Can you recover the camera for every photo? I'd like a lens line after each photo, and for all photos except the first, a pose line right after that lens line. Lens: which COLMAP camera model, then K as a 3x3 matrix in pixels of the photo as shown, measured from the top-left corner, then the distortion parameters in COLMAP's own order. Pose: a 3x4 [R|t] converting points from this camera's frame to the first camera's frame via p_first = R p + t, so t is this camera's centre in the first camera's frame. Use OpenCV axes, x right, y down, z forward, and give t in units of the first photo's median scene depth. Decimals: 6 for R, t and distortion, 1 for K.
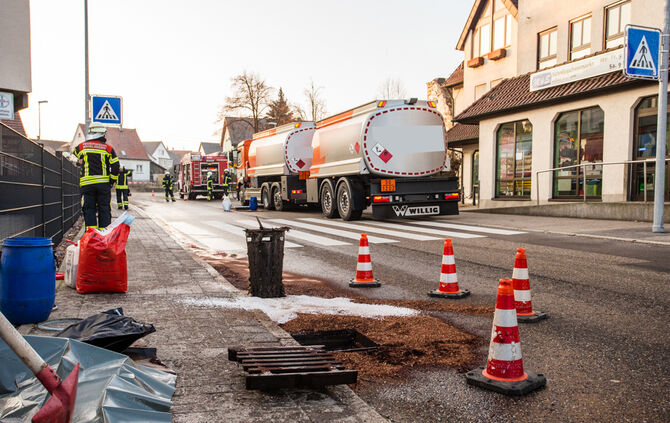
lens RADIAL K [[621.1, 0, 355.2], [0, 621.1, 229.1], [0, 0, 1]] dist [-0.006321, 0.000000]
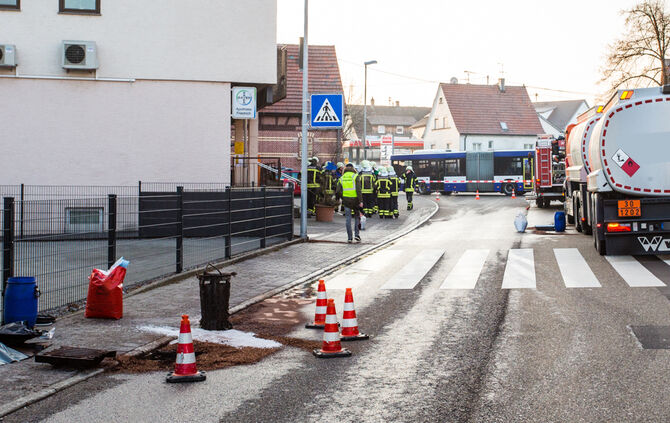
lens RADIAL K [[1156.8, 0, 369.2], [0, 1156.8, 185.3], [0, 0, 1]] dist [0.046093, 0.000000]
pose [[0.858250, -0.003215, -0.513223, 0.476926], [-0.023034, 0.998732, -0.044775, -0.029391], [0.512715, 0.050250, 0.857087, -0.302777]]
